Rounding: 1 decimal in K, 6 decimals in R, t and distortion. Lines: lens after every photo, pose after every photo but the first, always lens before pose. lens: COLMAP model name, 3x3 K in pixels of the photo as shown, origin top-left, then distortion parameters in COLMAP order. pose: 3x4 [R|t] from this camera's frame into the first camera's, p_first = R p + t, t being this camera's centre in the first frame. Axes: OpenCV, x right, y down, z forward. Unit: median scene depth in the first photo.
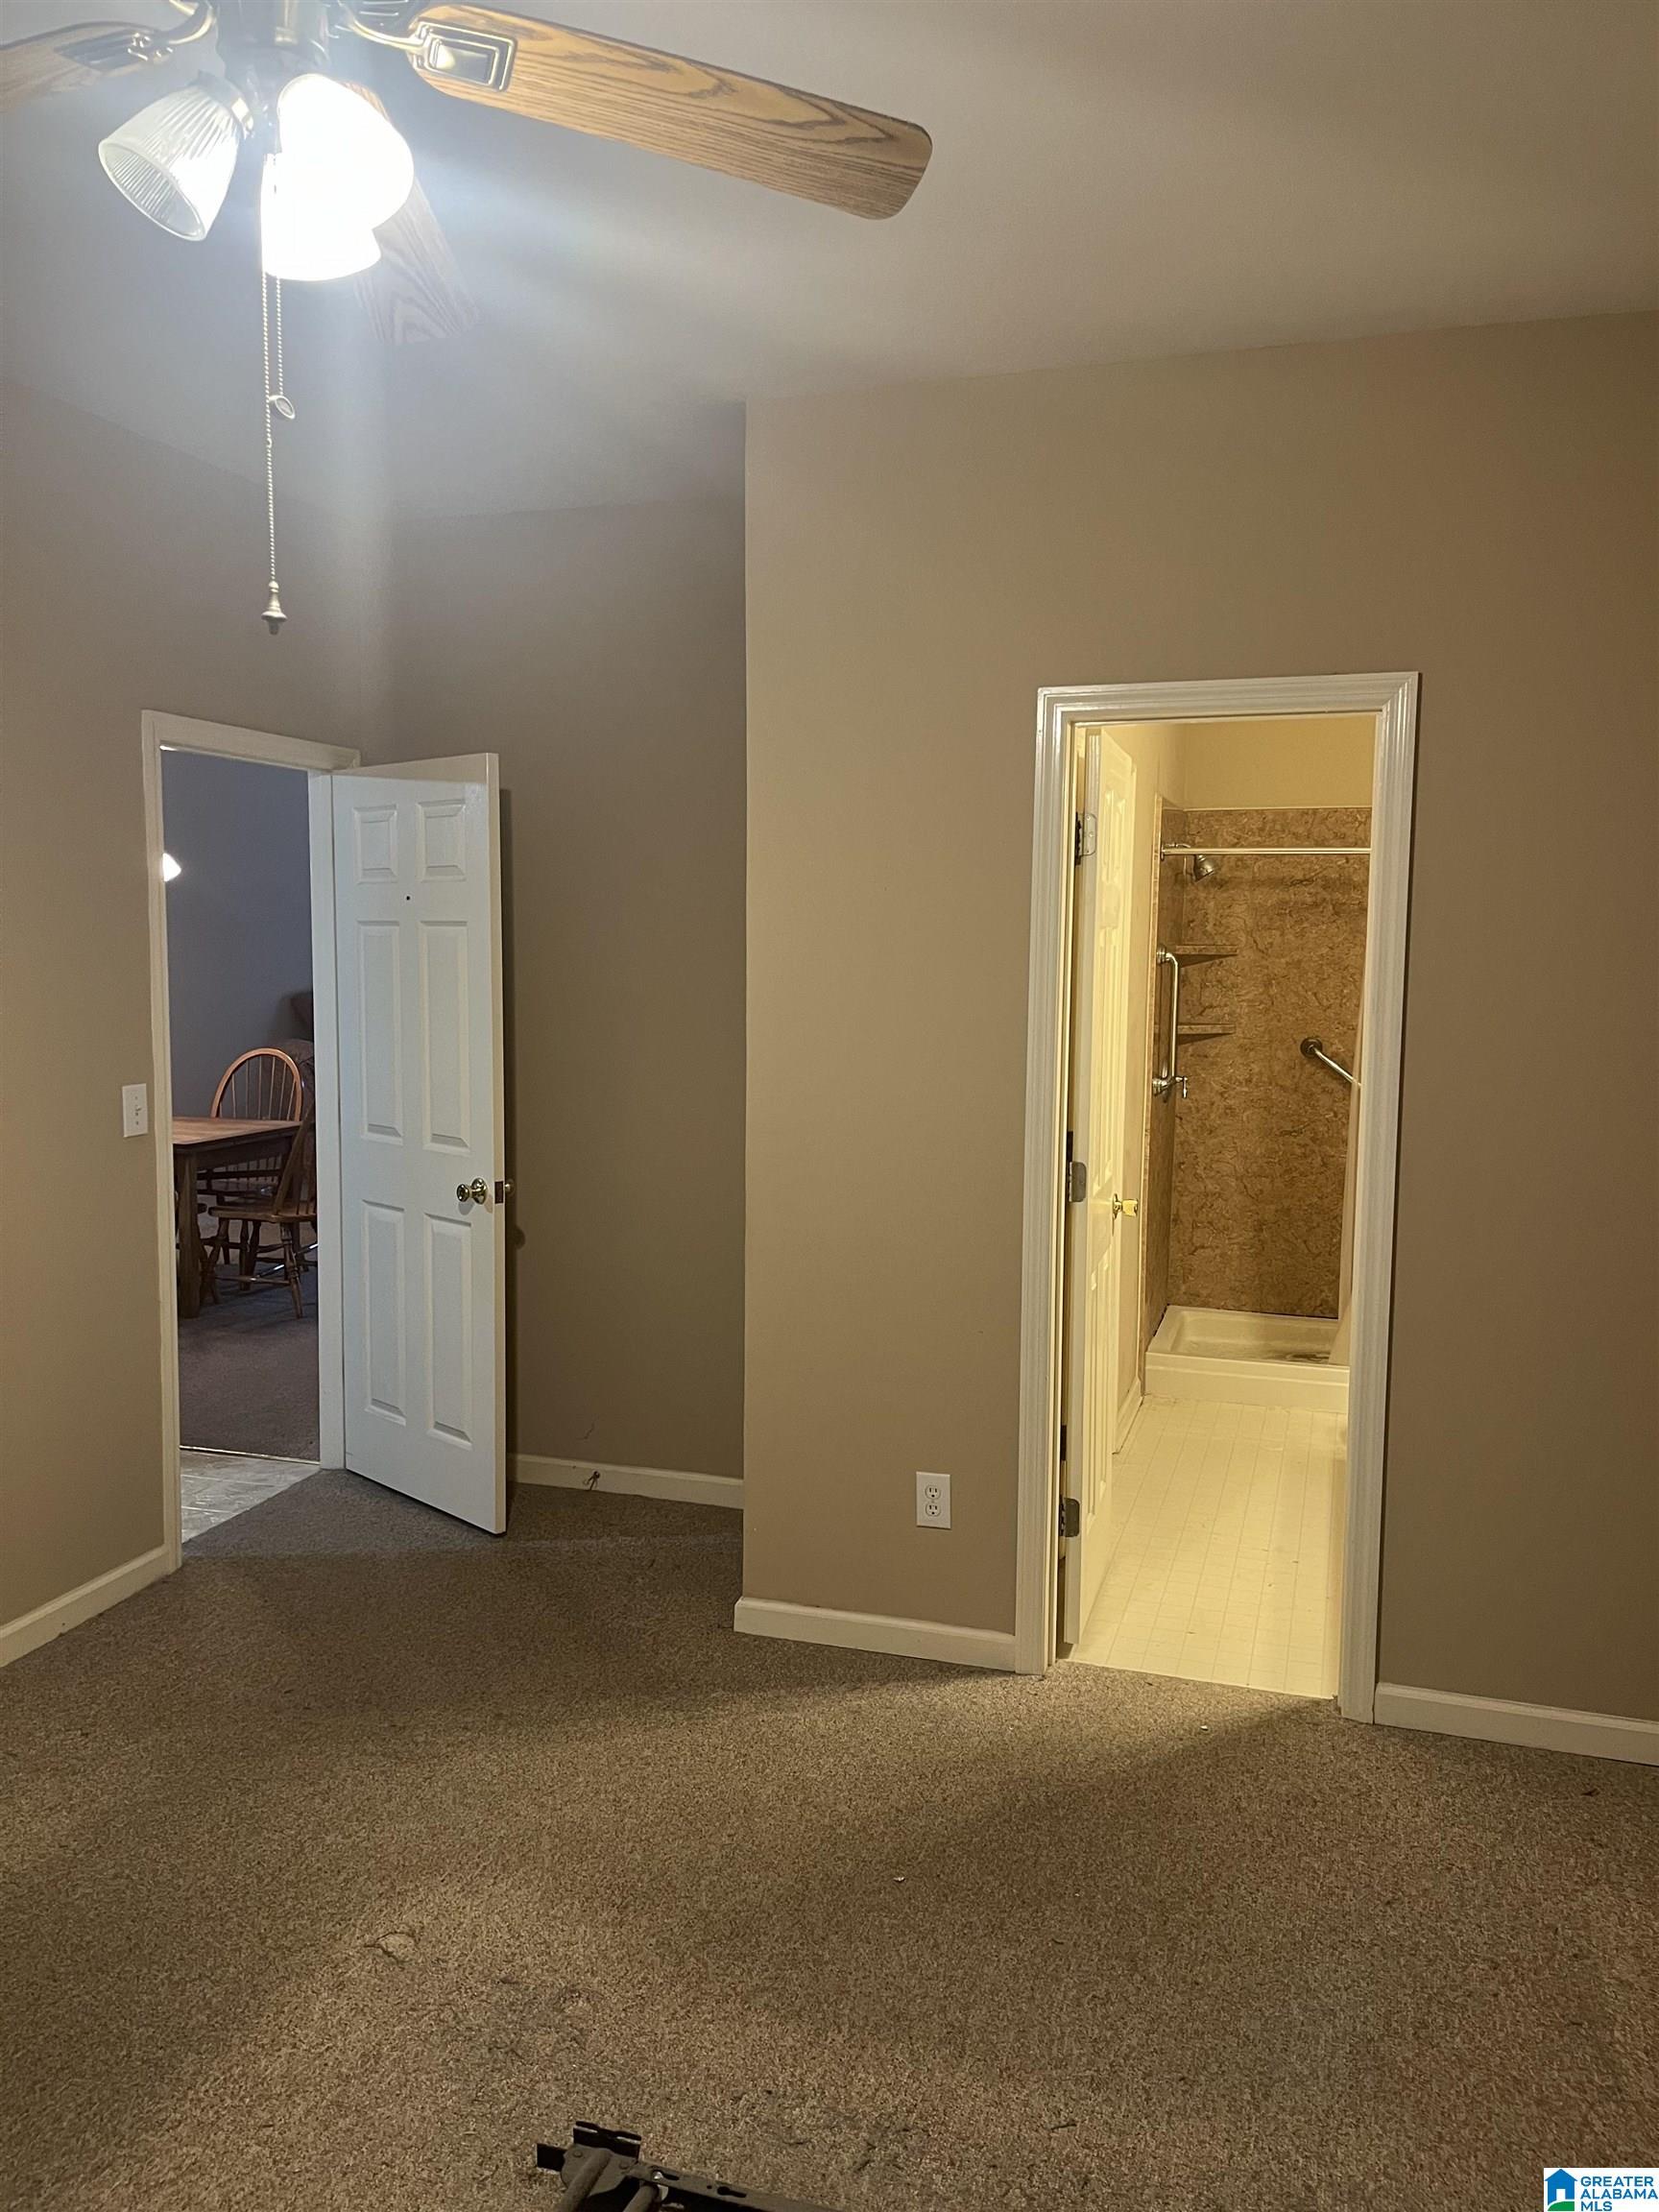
lens RADIAL K [[1660.3, 0, 829.5], [0, 1660.3, 1106.0], [0, 0, 1]] dist [0.004353, 0.000633]
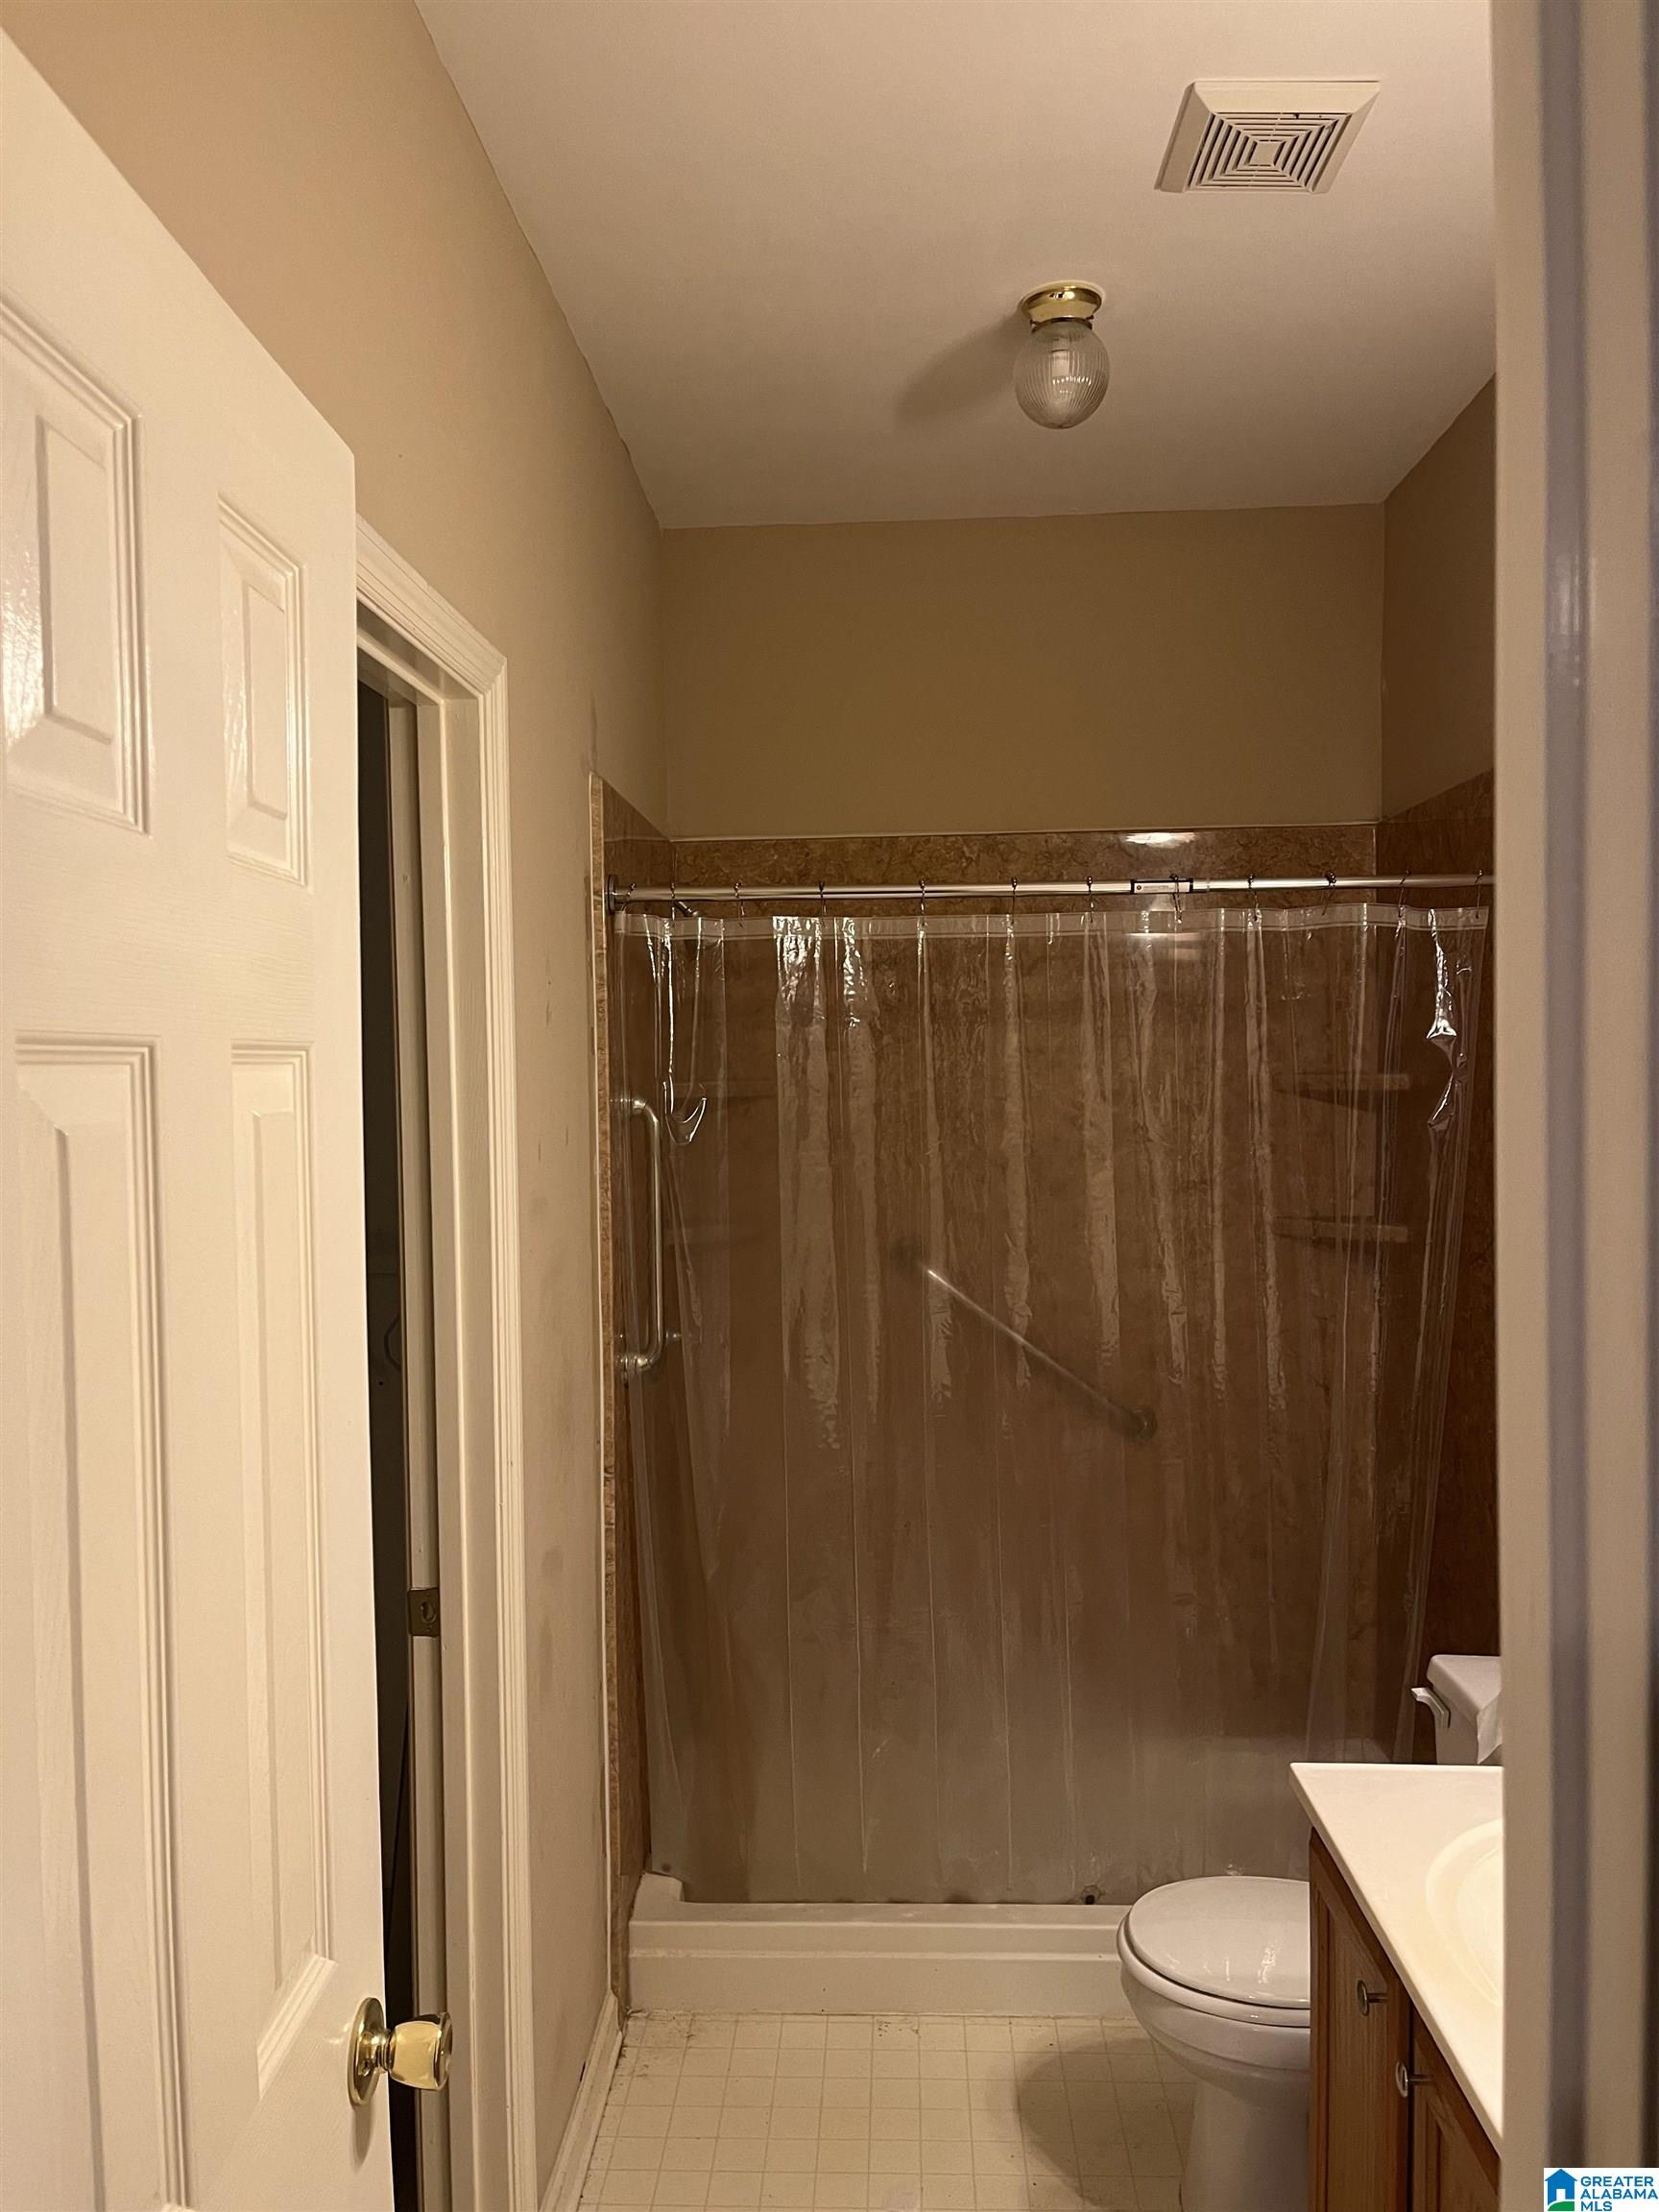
lens RADIAL K [[1660.3, 0, 829.5], [0, 1660.3, 1106.0], [0, 0, 1]] dist [0.004353, 0.000633]
pose [[0.964234, -0.032422, 0.263062, 0.128735], [0.052898, 0.996064, -0.071128, -0.051507], [-0.259720, 0.082499, 0.962153, 0.505232]]
